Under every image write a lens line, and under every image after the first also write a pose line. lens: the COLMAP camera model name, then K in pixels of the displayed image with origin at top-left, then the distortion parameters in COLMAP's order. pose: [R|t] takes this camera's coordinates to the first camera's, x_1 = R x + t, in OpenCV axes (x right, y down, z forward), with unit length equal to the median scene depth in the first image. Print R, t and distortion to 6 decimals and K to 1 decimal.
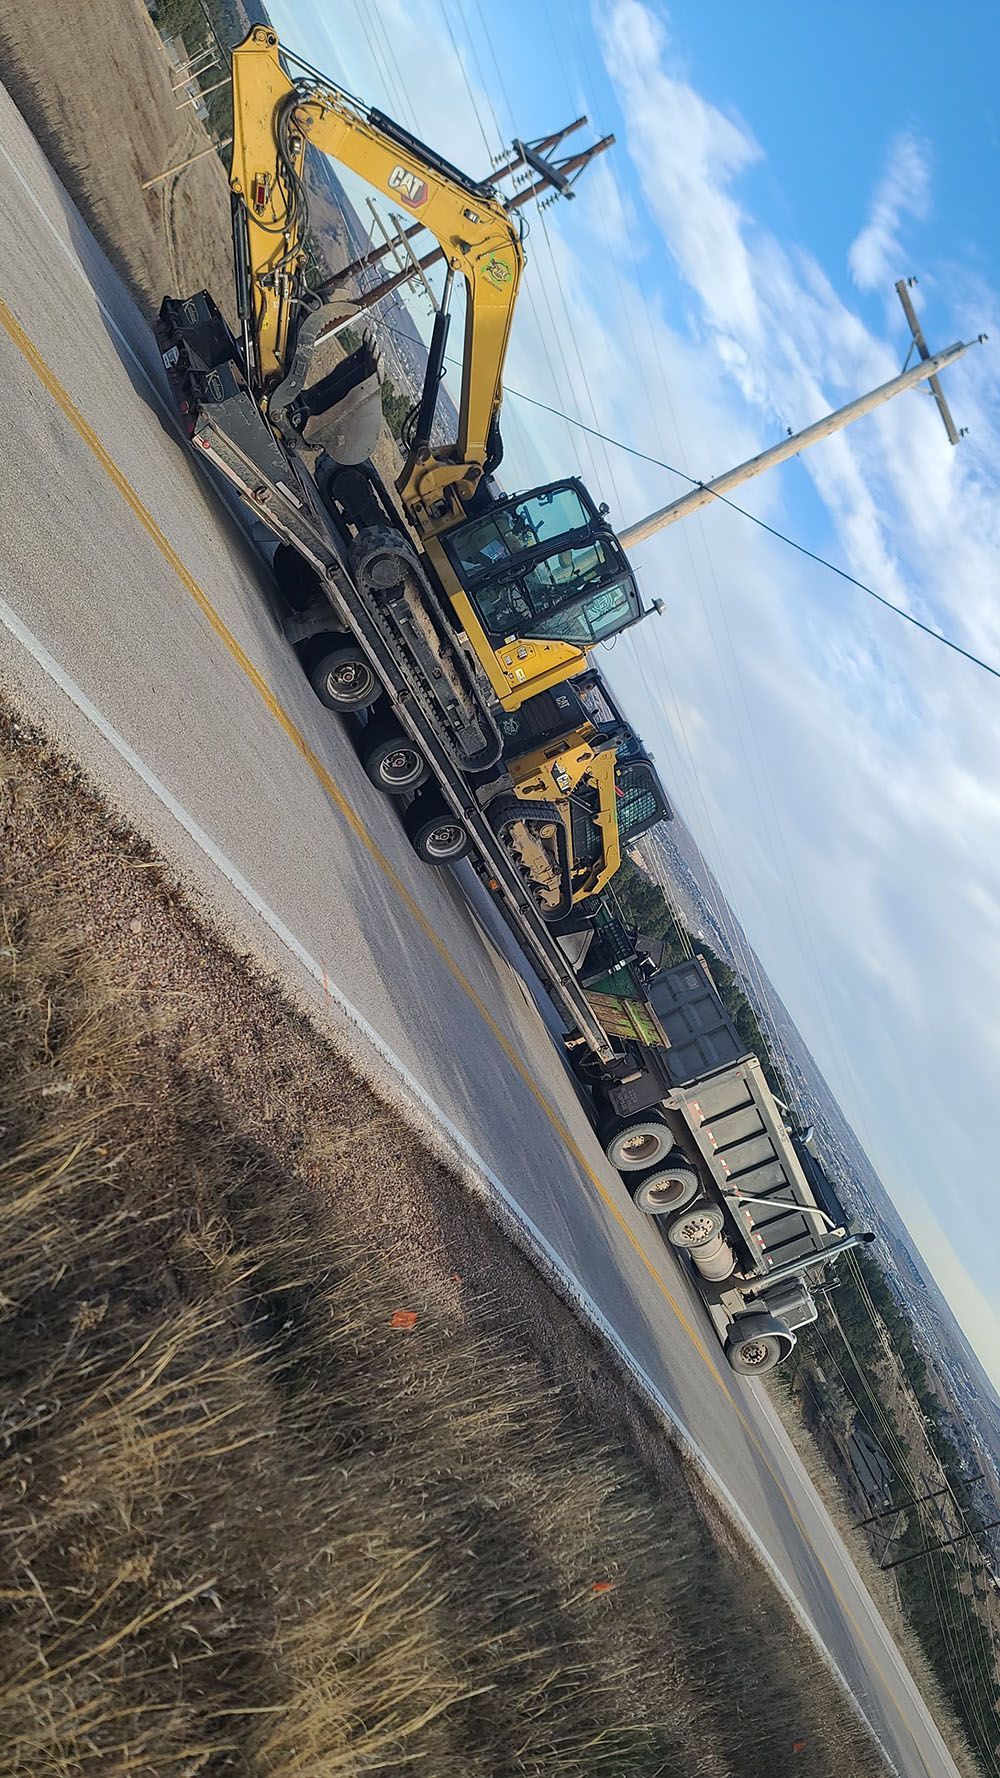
lens RADIAL K [[1229.7, 0, 500.0], [0, 1229.7, 889.0], [0, 0, 1]] dist [0.064447, -0.004075]
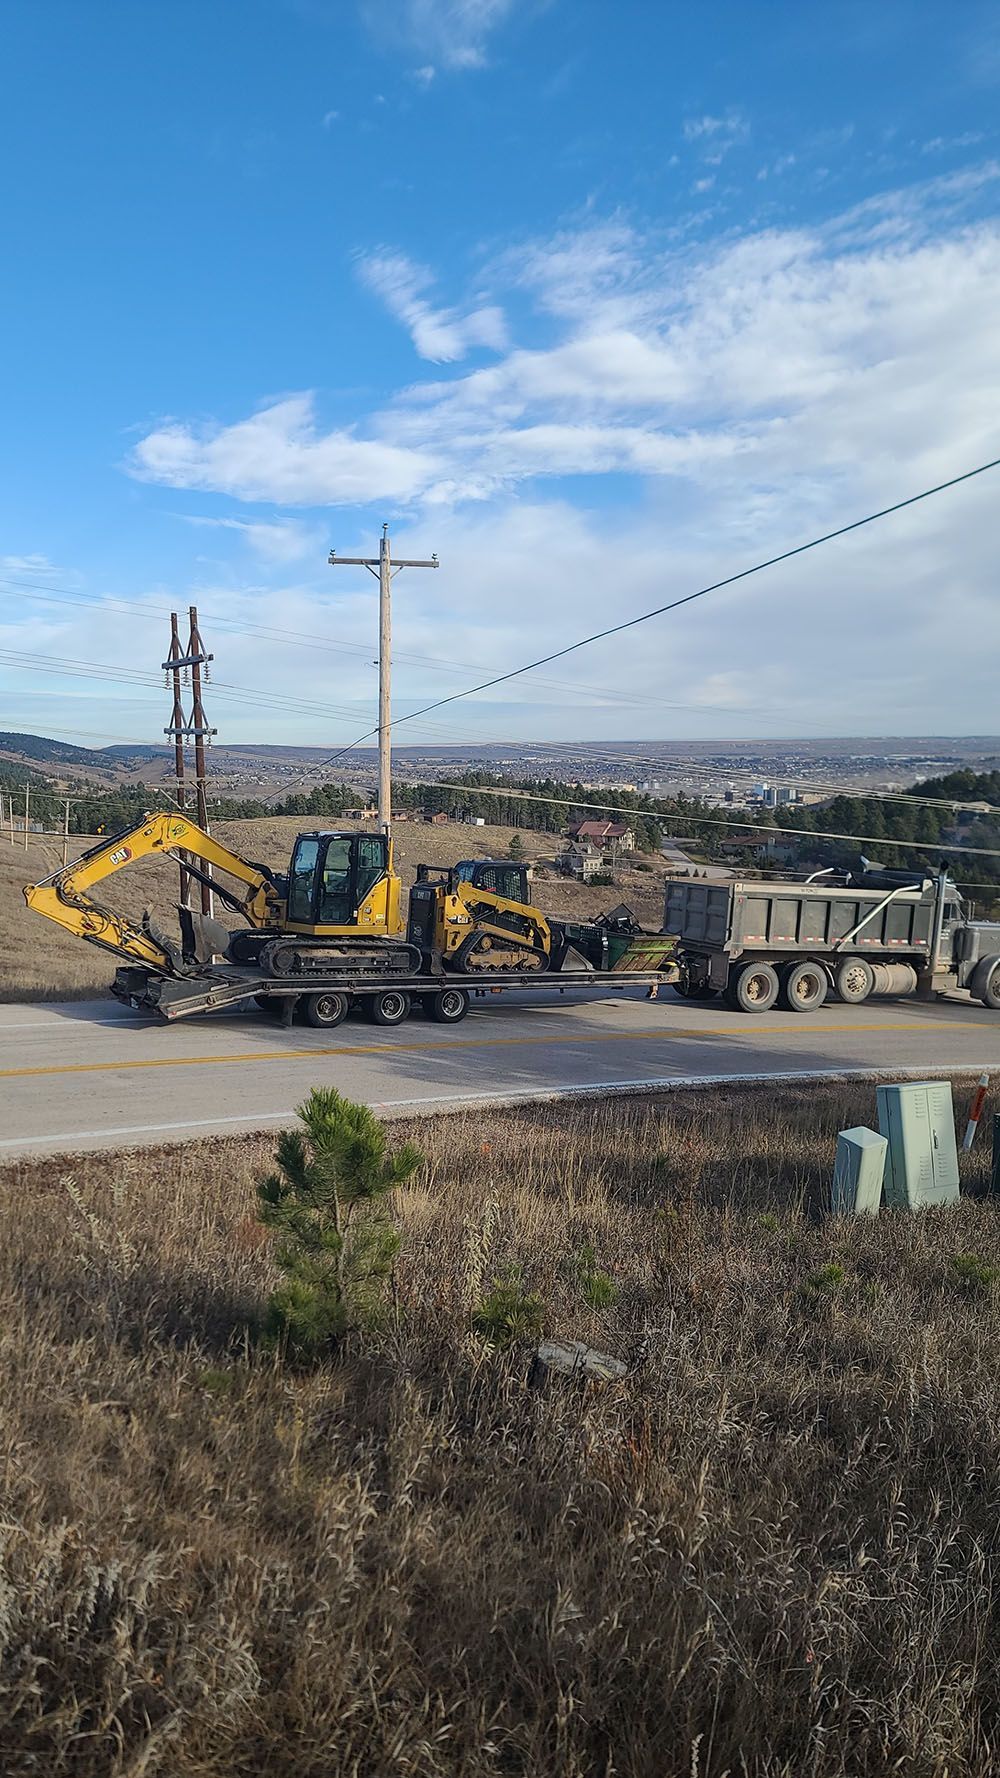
lens RADIAL K [[1333.1, 0, 506.0], [0, 1333.1, 899.1], [0, 0, 1]] dist [0.089900, 0.007591]
pose [[0.486866, -0.867222, -0.104342, 0.276298], [0.839868, 0.497598, -0.216835, 0.313885], [0.239964, 0.017936, 0.970616, -0.644733]]
